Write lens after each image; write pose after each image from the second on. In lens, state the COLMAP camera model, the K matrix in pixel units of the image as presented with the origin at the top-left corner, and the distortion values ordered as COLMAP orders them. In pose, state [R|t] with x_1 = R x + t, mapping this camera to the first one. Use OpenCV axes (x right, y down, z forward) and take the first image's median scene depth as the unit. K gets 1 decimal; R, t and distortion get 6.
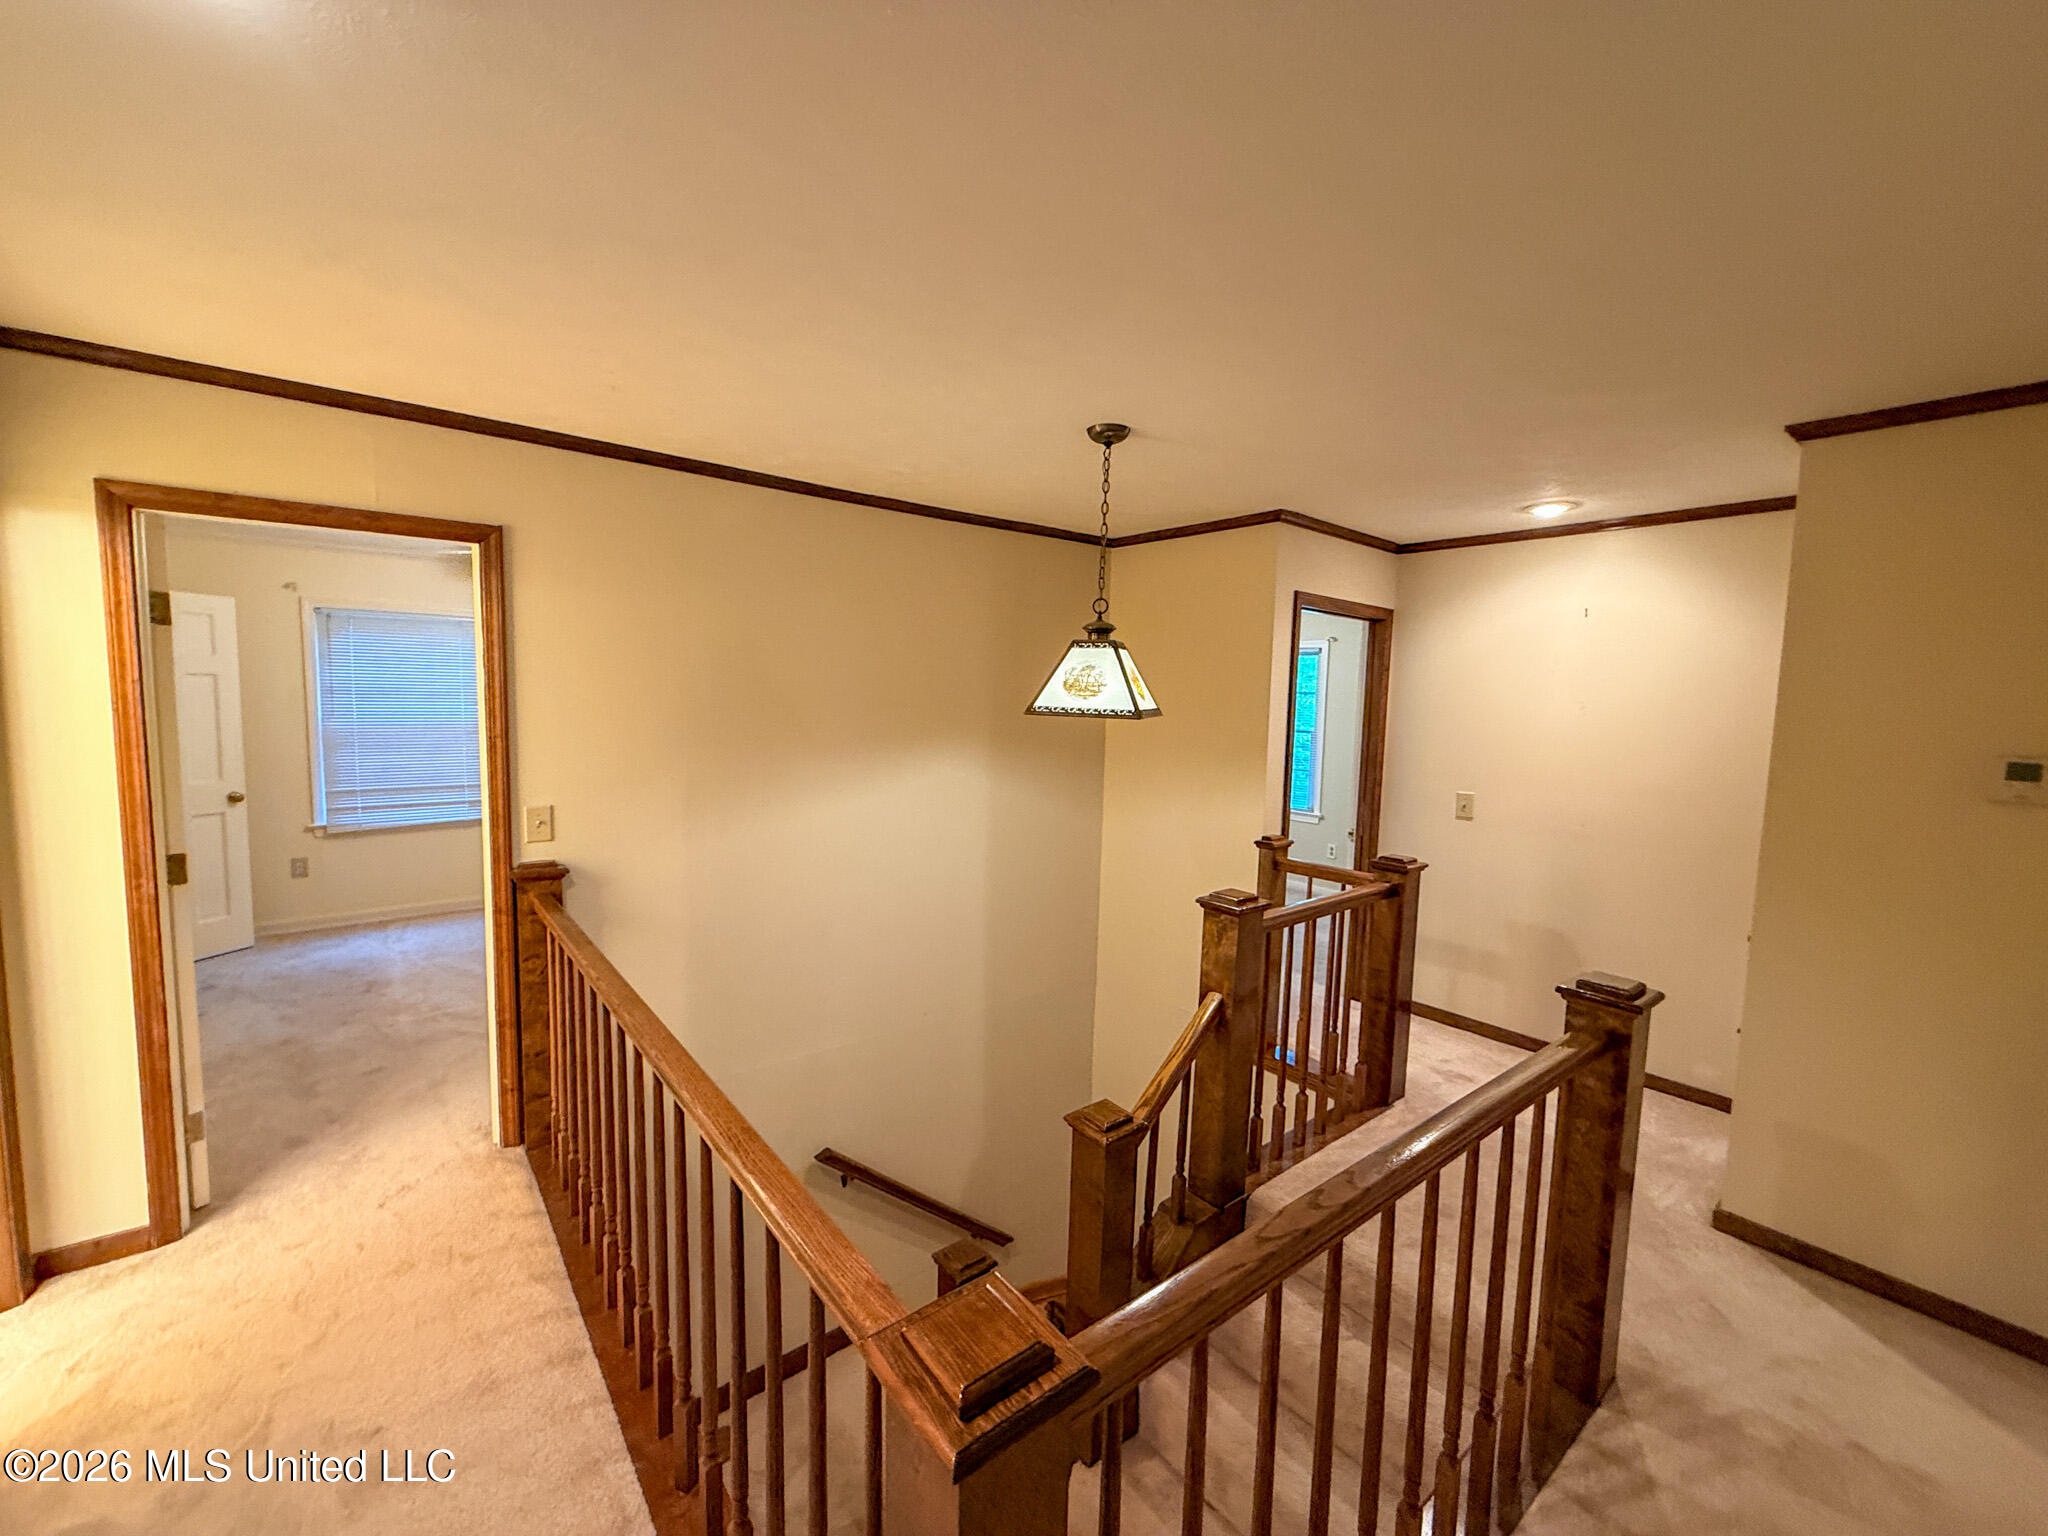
lens RADIAL K [[820.2, 0, 1040.6], [0, 820.2, 768.0], [0, 0, 1]] dist [-0.001468, 0.000530]
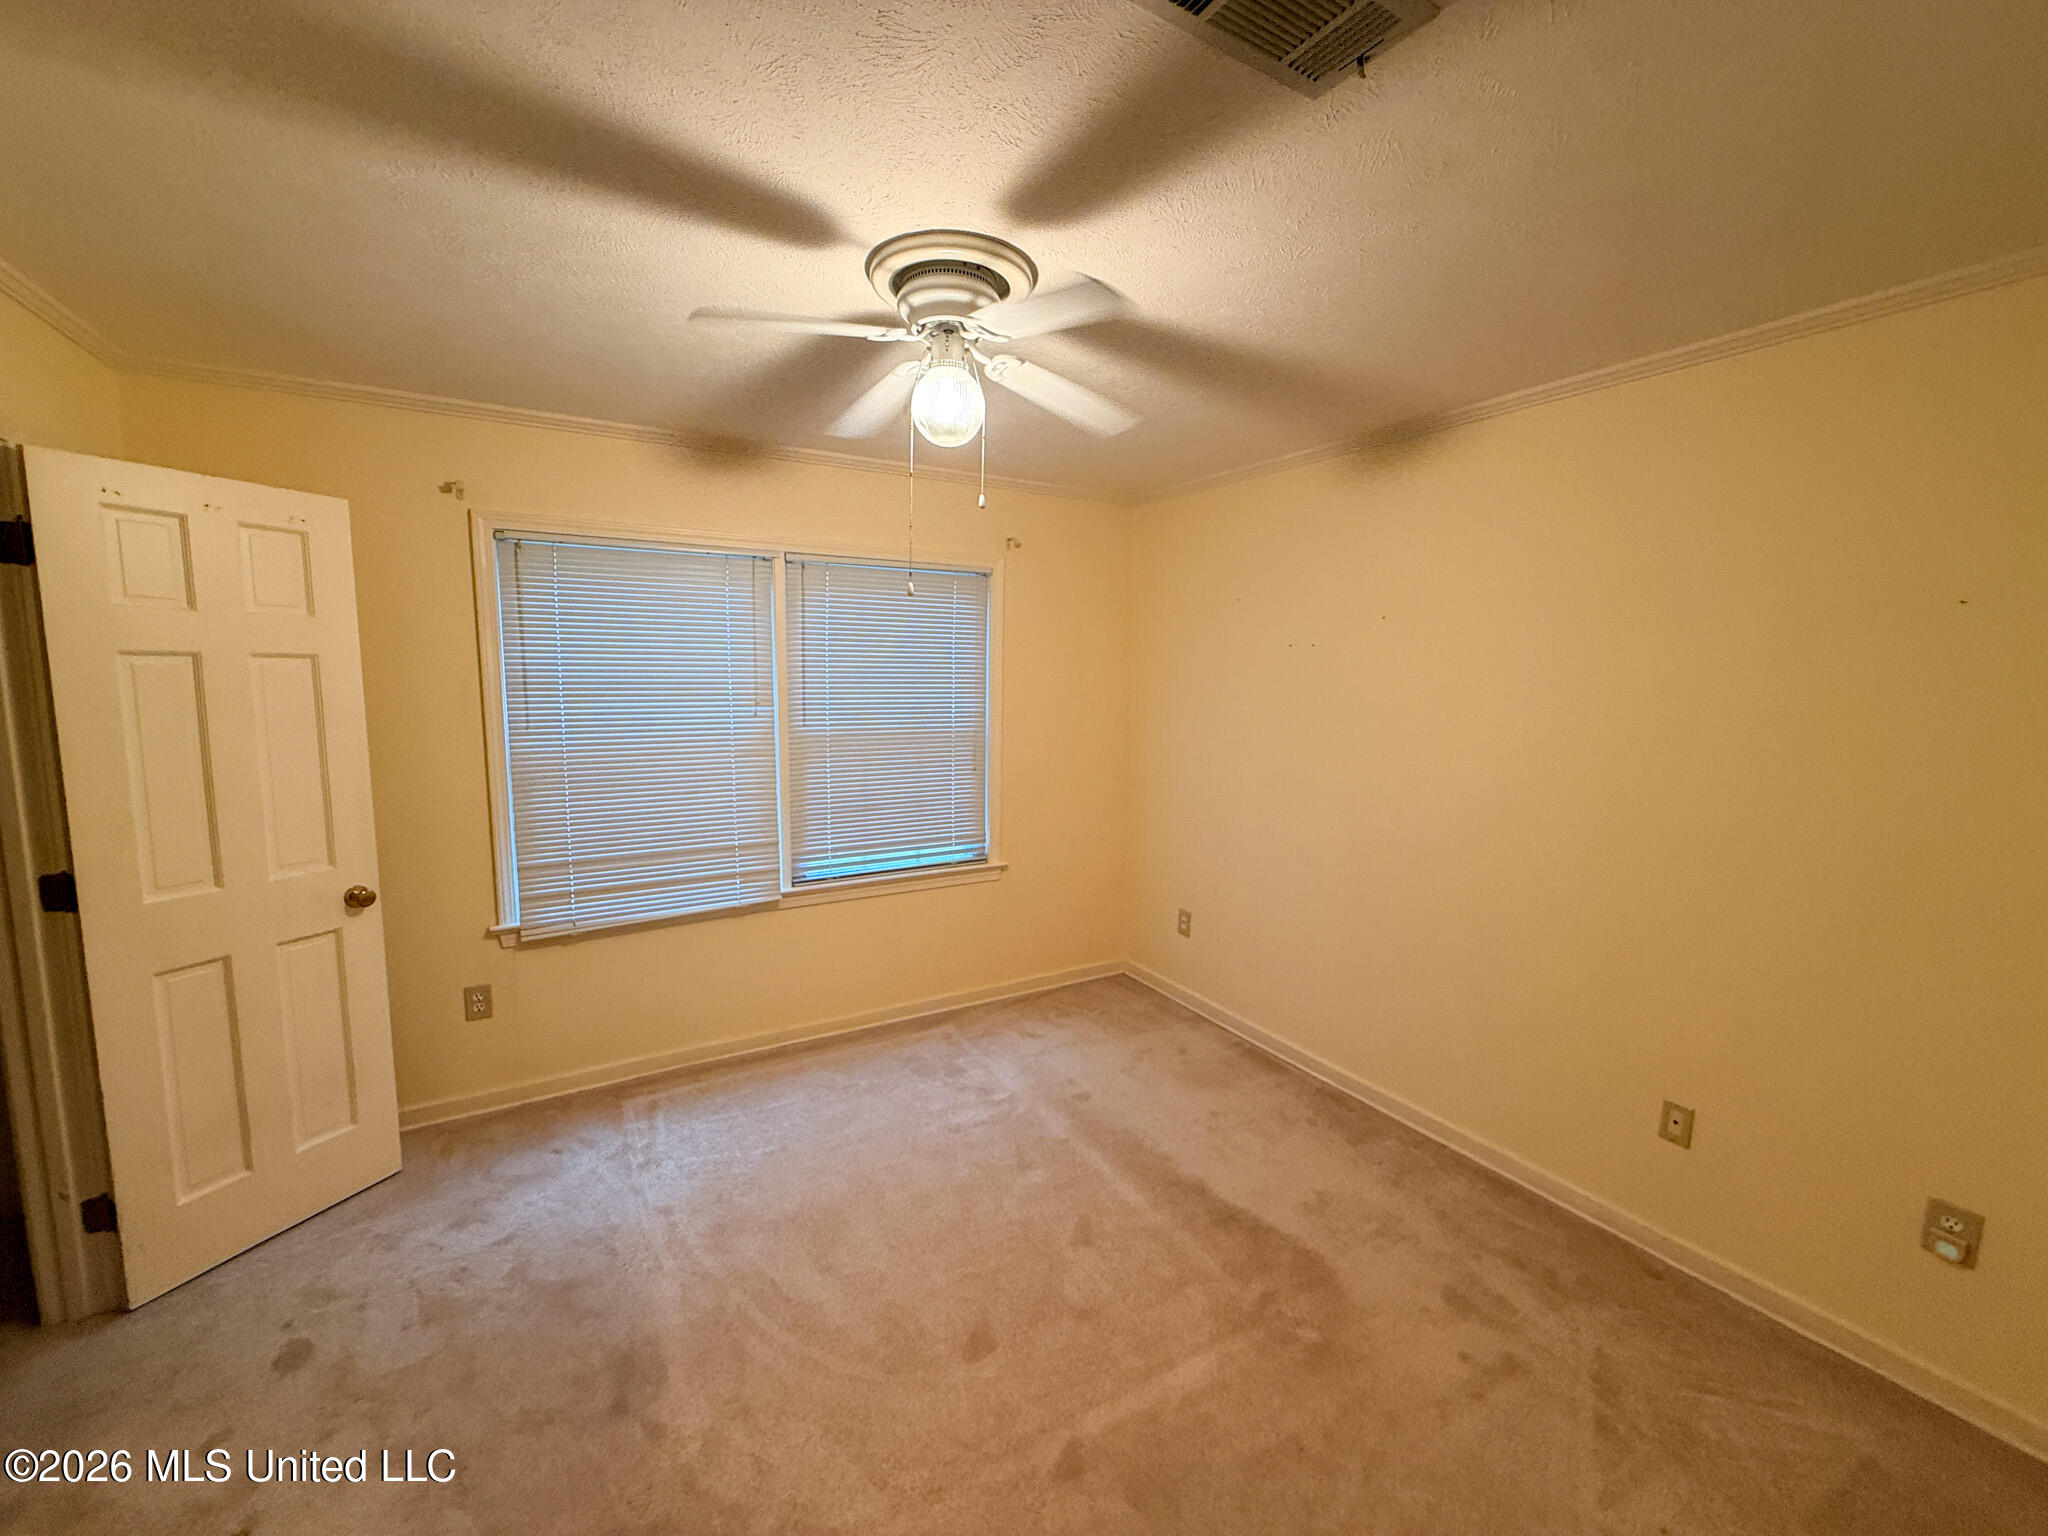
lens RADIAL K [[820.2, 0, 1033.2], [0, 820.2, 763.8], [0, 0, 1]] dist [-0.001468, 0.000530]
pose [[0.988533, -0.005576, -0.150905, -0.445358], [0.007820, 0.999867, 0.014283, -0.045759], [0.150805, -0.015299, 0.988445, 0.507420]]
